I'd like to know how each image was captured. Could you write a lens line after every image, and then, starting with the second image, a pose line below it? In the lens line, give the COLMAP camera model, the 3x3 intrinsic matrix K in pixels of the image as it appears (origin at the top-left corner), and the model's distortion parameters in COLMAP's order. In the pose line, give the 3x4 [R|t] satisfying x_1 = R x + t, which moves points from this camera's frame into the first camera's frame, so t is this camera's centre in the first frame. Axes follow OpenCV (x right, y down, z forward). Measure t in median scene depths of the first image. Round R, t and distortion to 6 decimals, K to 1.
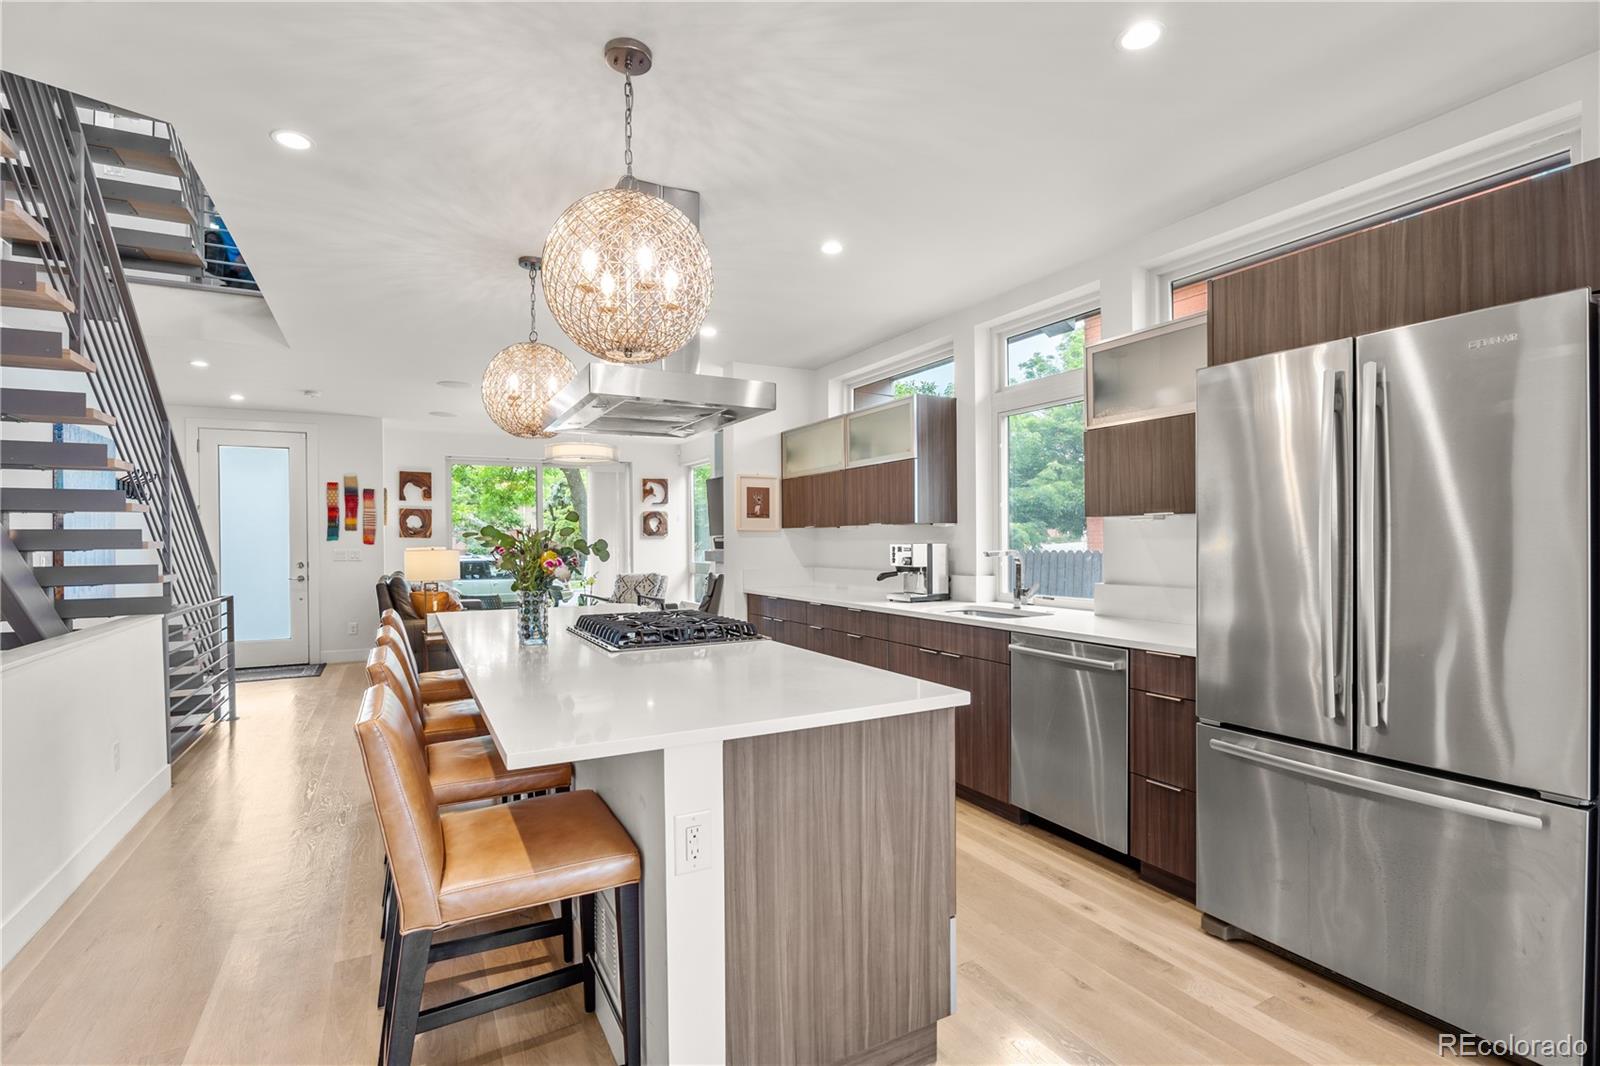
lens RADIAL K [[730.1, 0, 744.7], [0, 730.1, 537.7], [0, 0, 1]] dist [0.017324, -0.001205]
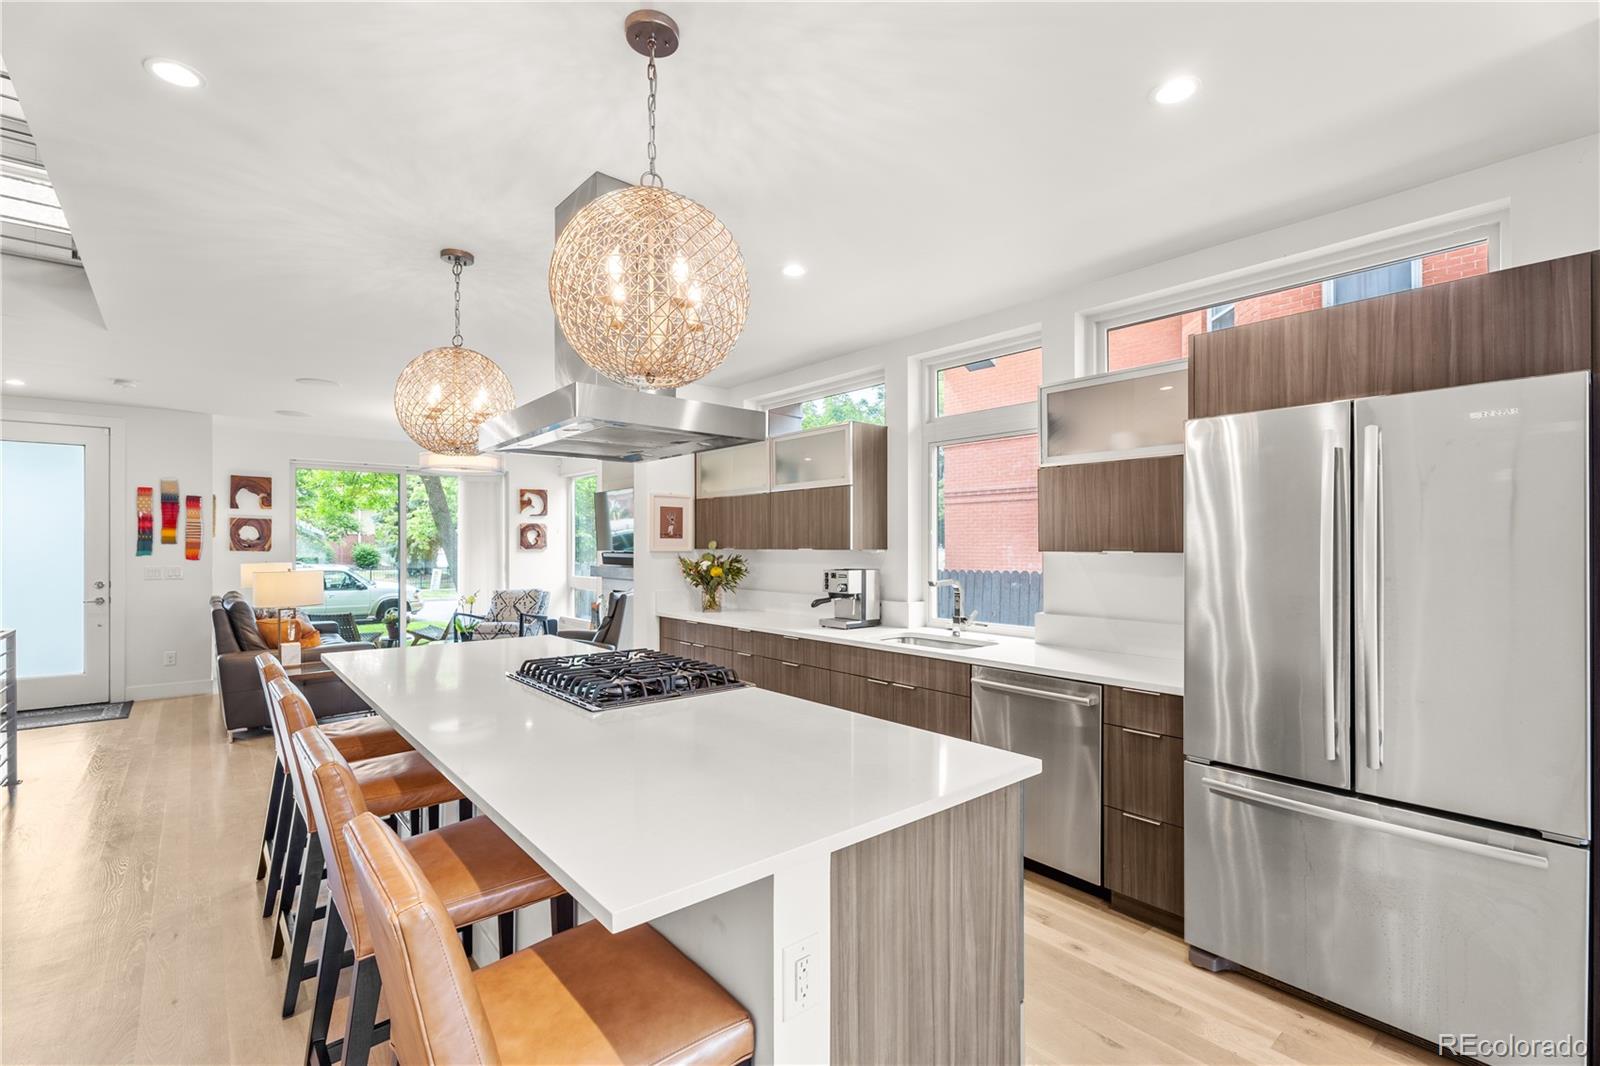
lens RADIAL K [[730.1, 0, 784.4], [0, 730.1, 545.4], [0, 0, 1]] dist [0.017324, -0.001205]
pose [[0.978407, 0.006997, 0.206567, -0.126479], [-0.005017, 0.999936, -0.010109, -0.031450], [-0.206625, 0.008854, 0.978380, 0.088115]]
